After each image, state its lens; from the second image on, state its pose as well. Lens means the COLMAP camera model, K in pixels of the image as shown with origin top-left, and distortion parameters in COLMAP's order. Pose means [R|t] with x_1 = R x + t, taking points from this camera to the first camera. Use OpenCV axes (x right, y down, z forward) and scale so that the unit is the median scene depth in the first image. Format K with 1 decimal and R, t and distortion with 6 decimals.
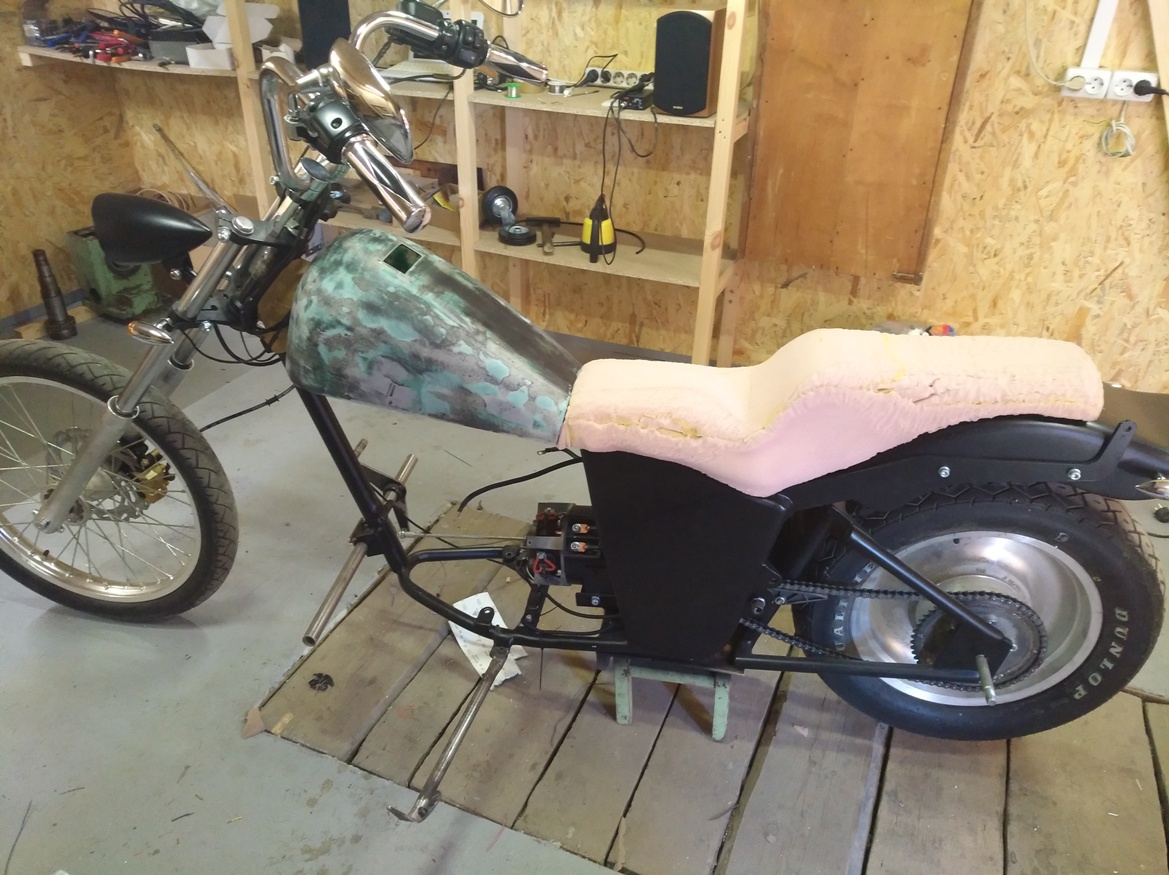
lens RADIAL K [[917.4, 0, 584.5], [0, 917.4, 437.5], [0, 0, 1]] dist [0.024531, -0.004733]
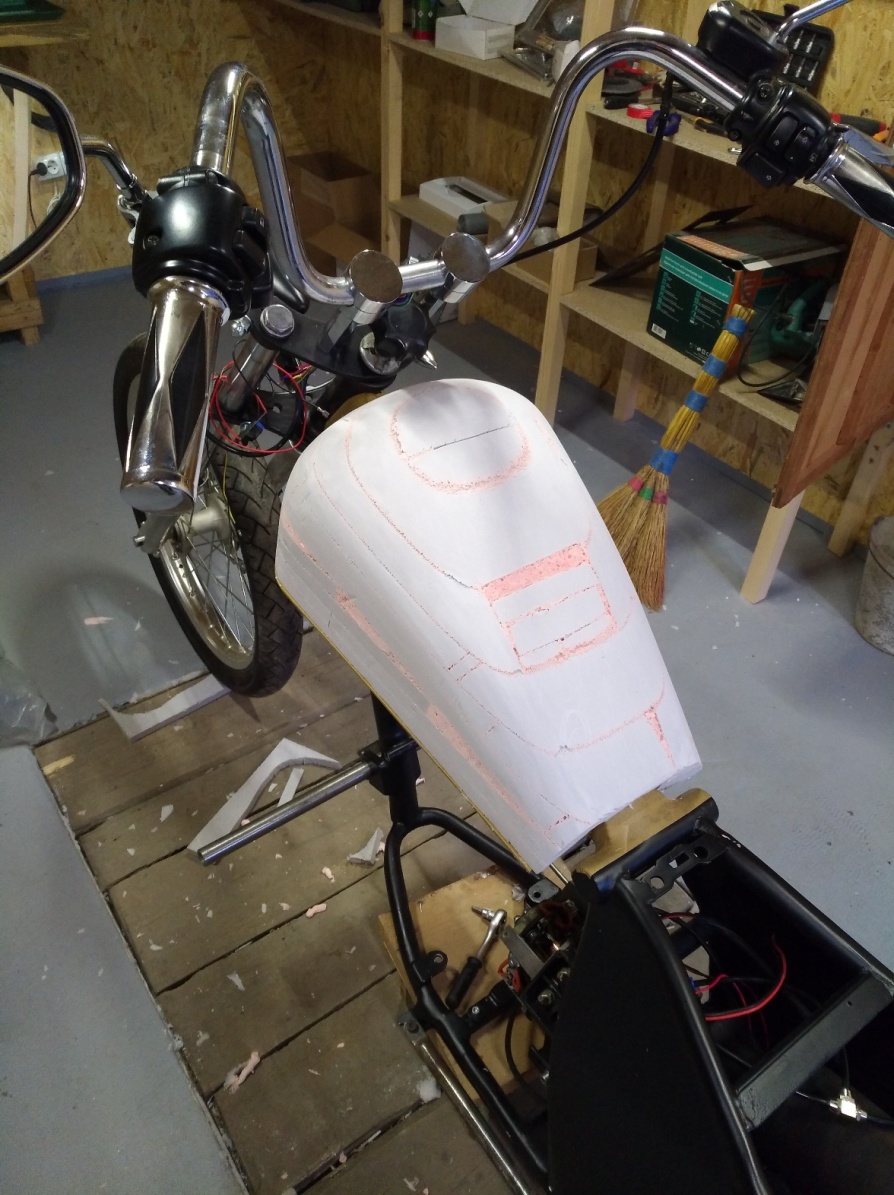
lens RADIAL K [[917.0, 0, 447.0], [0, 917.0, 597.5], [0, 0, 1]] dist [0.015664, 0.007286]
pose [[0.848053, 0.365248, -0.383927, 0.110525], [-0.298943, 0.927971, 0.222490, -0.062794], [0.437537, -0.073911, 0.896157, 0.116935]]
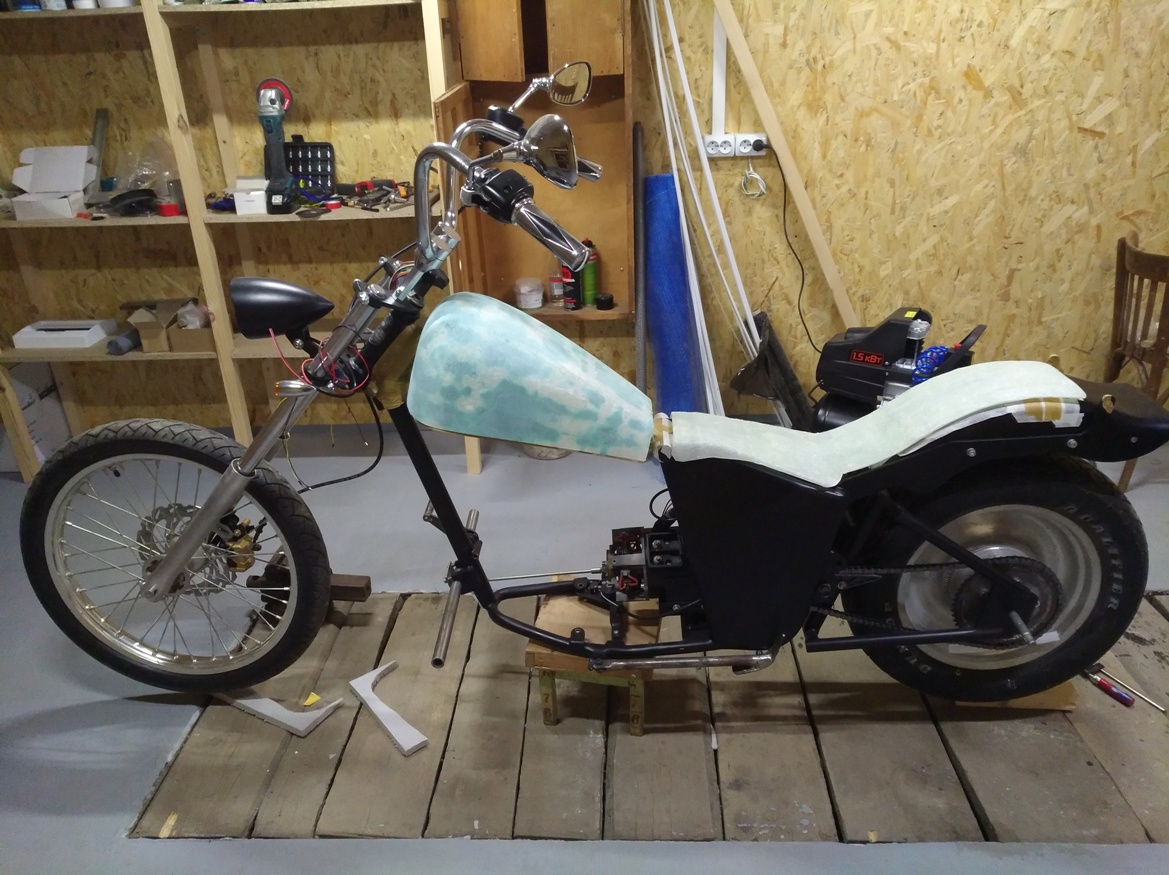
lens RADIAL K [[897.1, 0, 584.5], [0, 897.1, 437.5], [0, 0, 1]] dist [0.015664, 0.007286]
pose [[0.935465, -0.199888, 0.291463, -0.072785], [0.227396, 0.971735, -0.063415, 0.044330], [-0.270549, 0.125600, 0.954478, -0.080819]]
